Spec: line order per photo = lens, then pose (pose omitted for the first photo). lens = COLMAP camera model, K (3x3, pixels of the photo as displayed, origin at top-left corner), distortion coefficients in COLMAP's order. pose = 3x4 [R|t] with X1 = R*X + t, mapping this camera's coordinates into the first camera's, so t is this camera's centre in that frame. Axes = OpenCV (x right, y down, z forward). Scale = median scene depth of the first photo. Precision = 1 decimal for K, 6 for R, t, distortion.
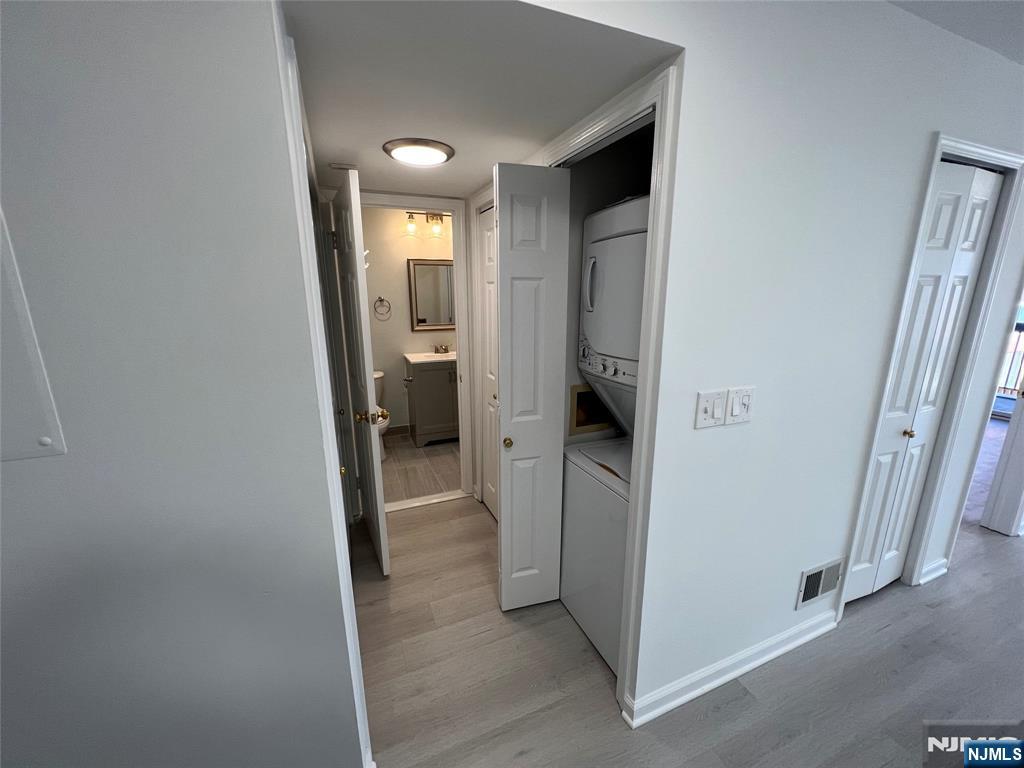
lens RADIAL K [[411.2, 0, 515.7], [0, 411.2, 385.1], [0, 0, 1]] dist [-0.000706, -0.000350]
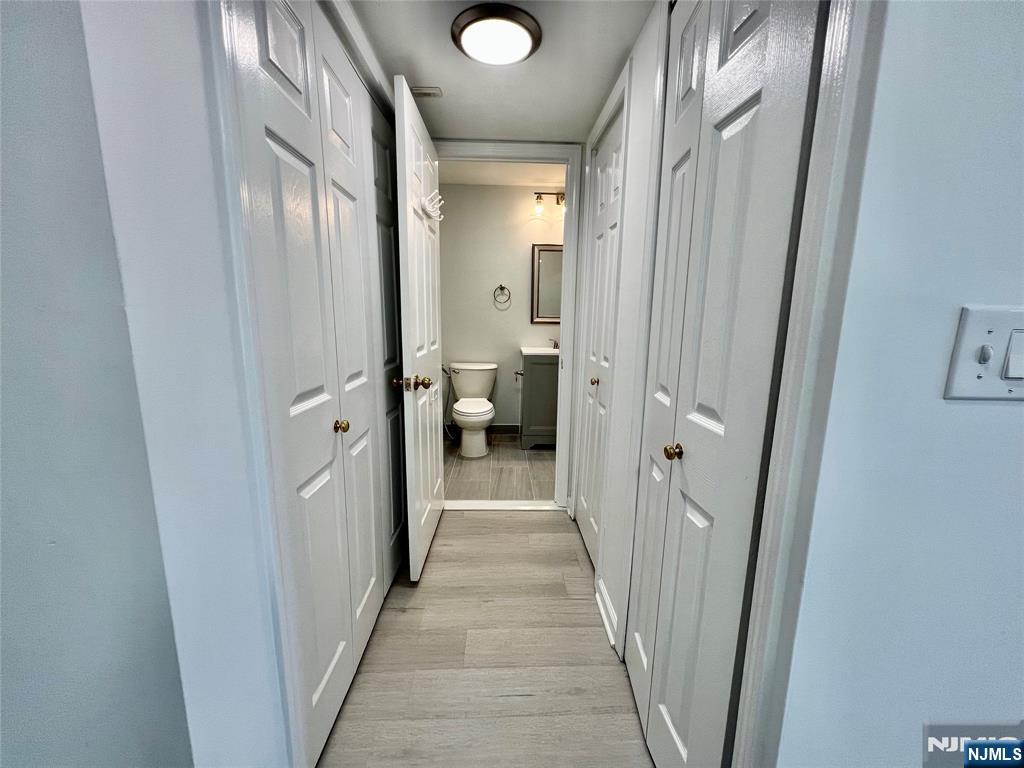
lens RADIAL K [[411.2, 0, 515.4], [0, 411.2, 388.4], [0, 0, 1]] dist [-0.000706, -0.000350]
pose [[0.931177, 0.080159, -0.355646, 0.068432], [-0.097770, 0.994701, -0.031791, 0.060078], [0.351213, 0.064375, 0.934080, 0.177511]]
